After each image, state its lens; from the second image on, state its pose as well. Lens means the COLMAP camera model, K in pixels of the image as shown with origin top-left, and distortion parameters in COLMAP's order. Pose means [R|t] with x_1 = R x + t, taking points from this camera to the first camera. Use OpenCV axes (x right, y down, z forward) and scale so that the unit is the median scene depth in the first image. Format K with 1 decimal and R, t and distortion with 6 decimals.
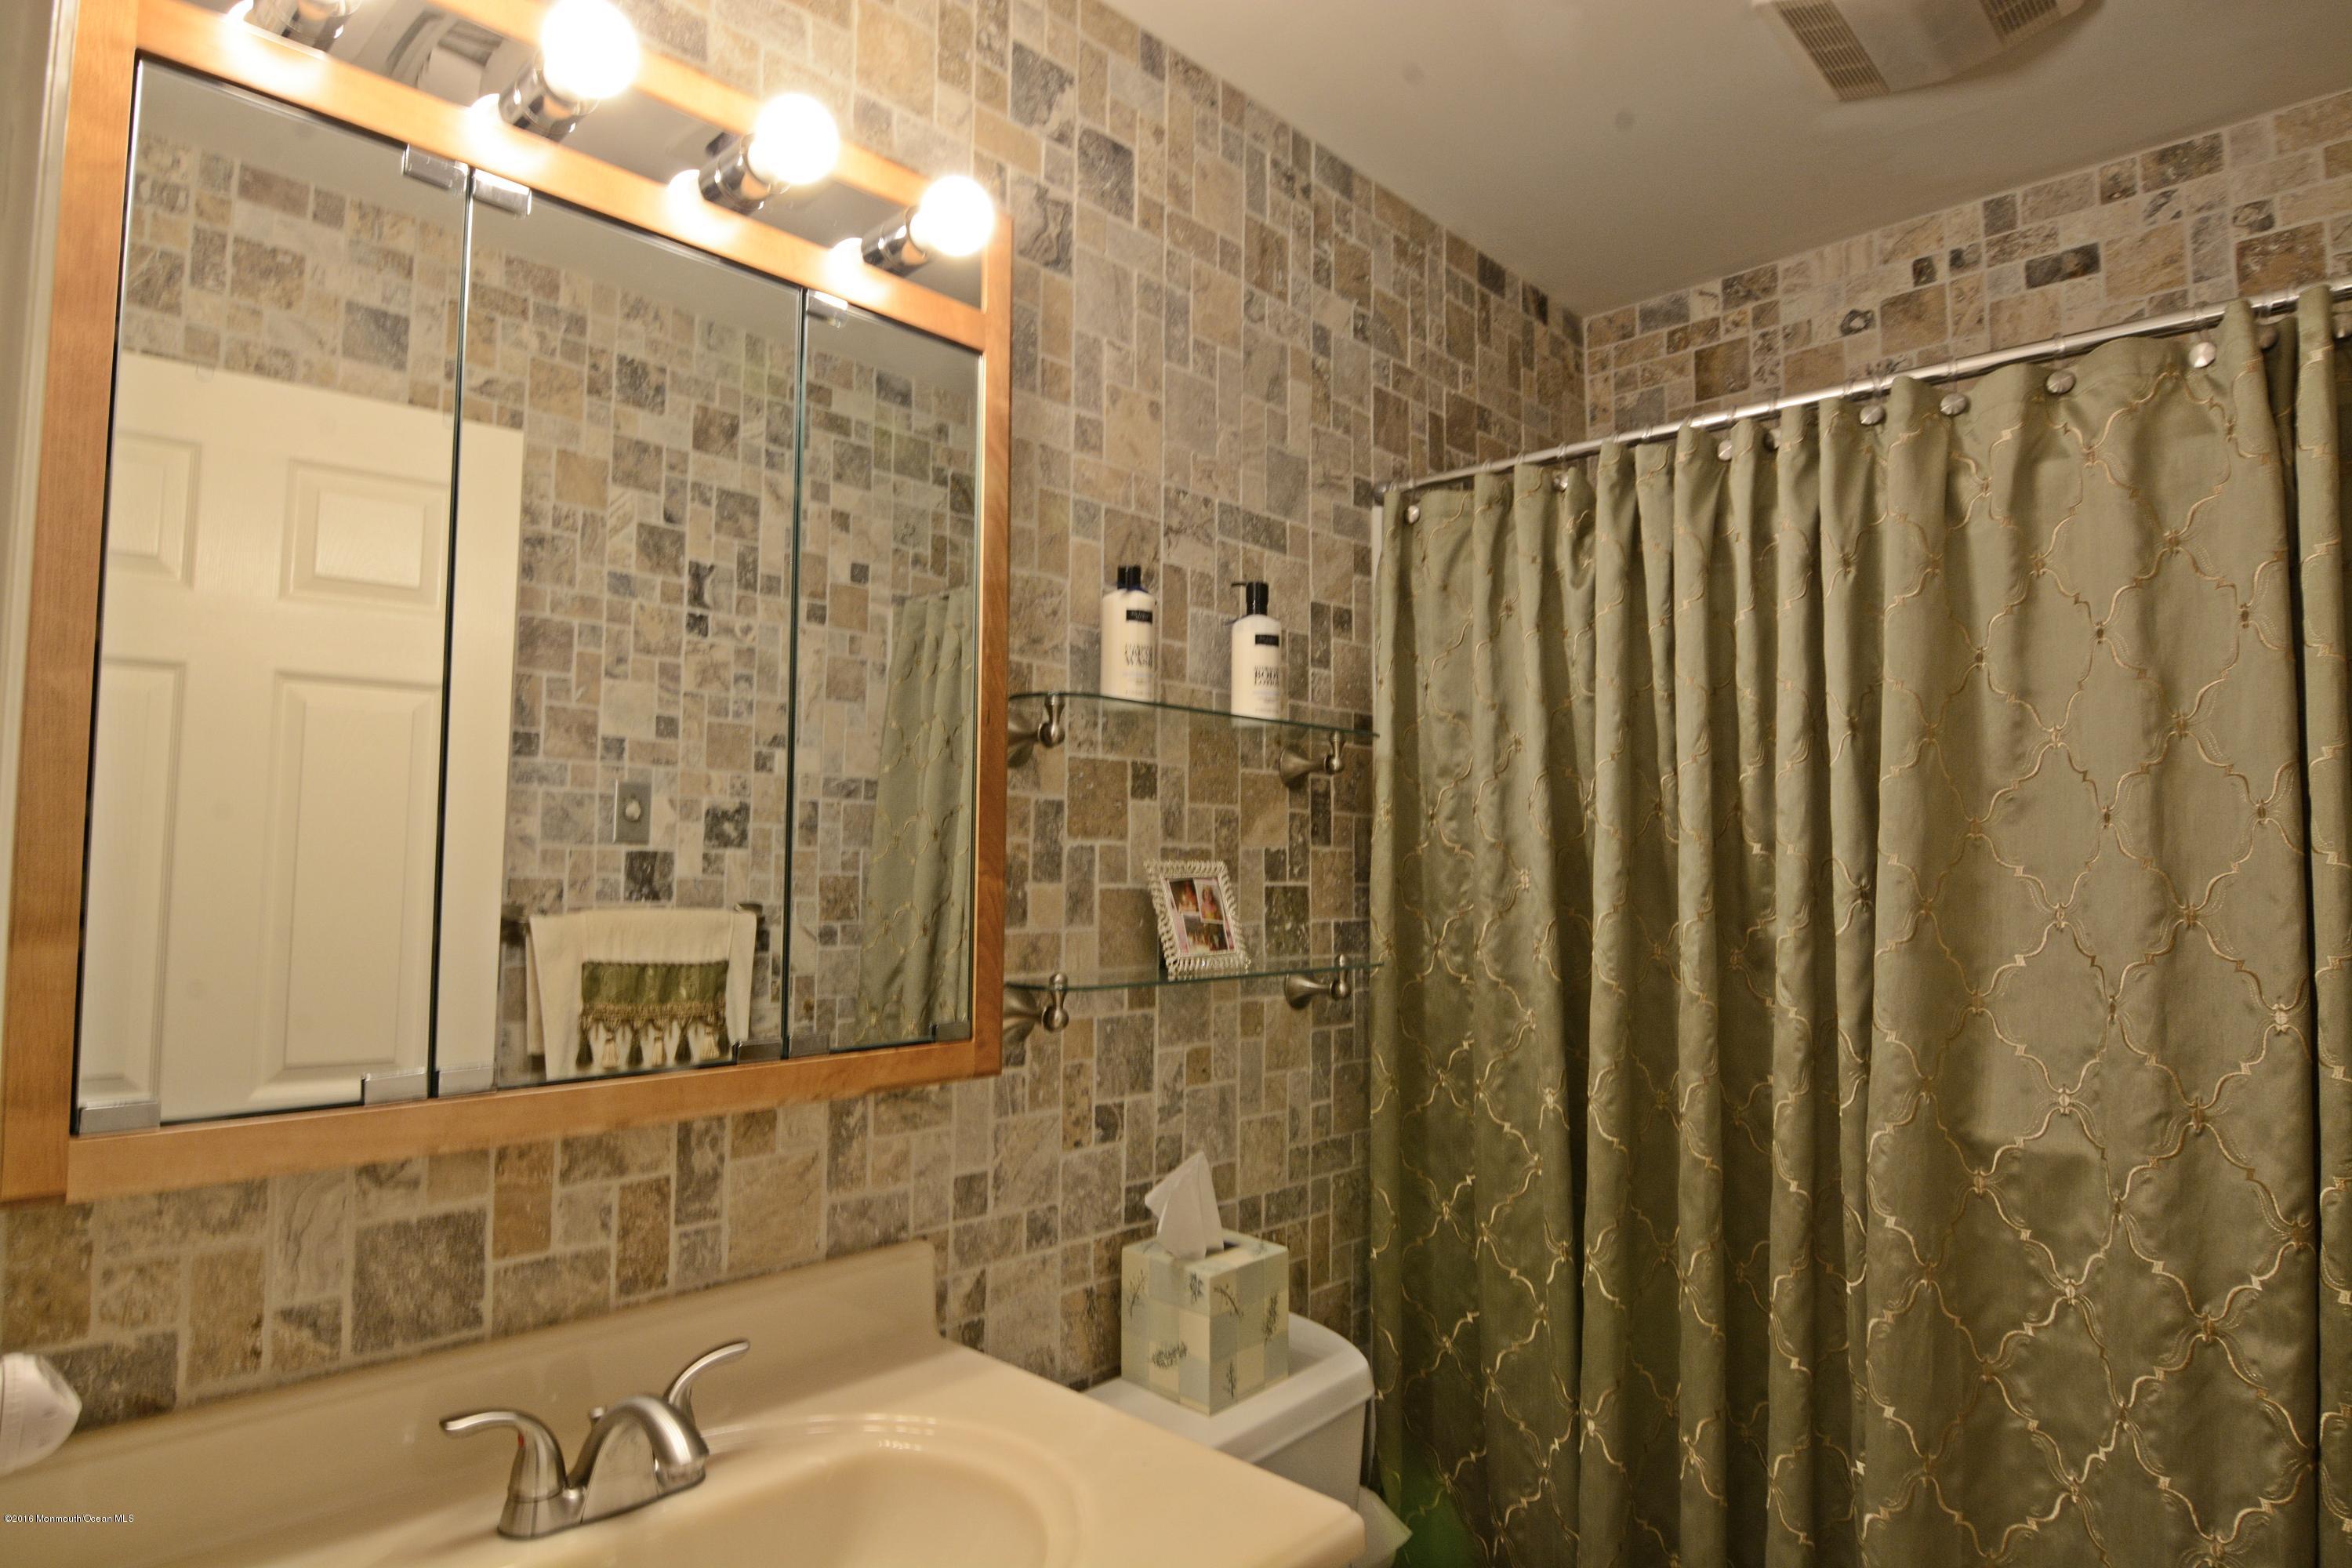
lens RADIAL K [[1282.9, 0, 1183.4], [0, 1282.9, 779.9], [0, 0, 1]] dist [-0.007035, -0.008981]
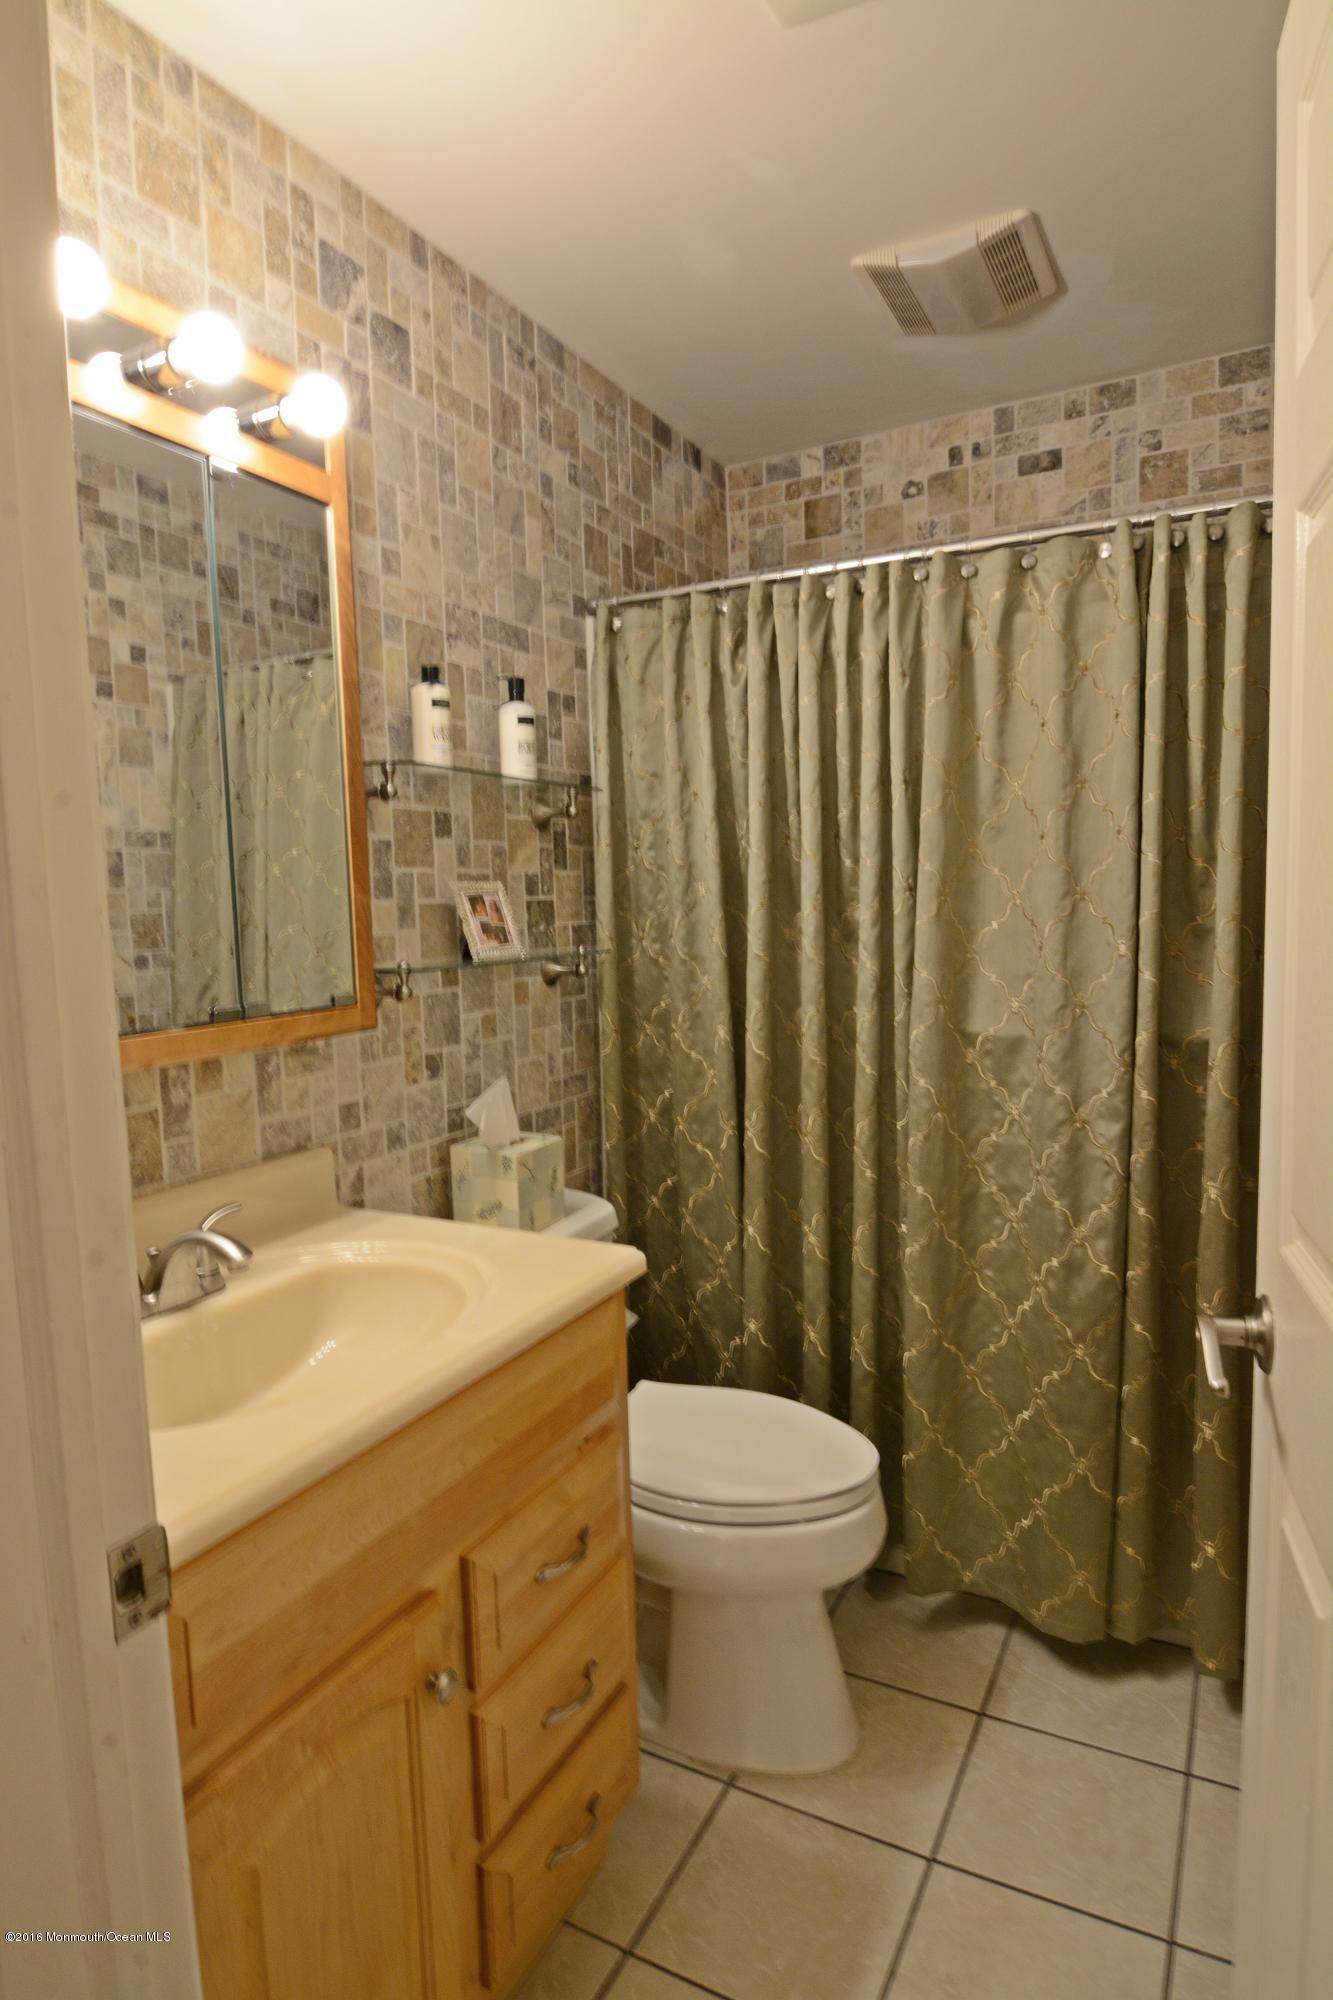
lens RADIAL K [[1090.9, 0, 680.5], [0, 1090.9, 1015.8], [0, 0, 1]] dist [-0.007035, -0.008981]
pose [[0.959365, -0.064881, 0.274609, -0.124294], [0.017608, 0.985074, 0.171228, 0.006666], [-0.281620, -0.159435, 0.946188, -0.226587]]
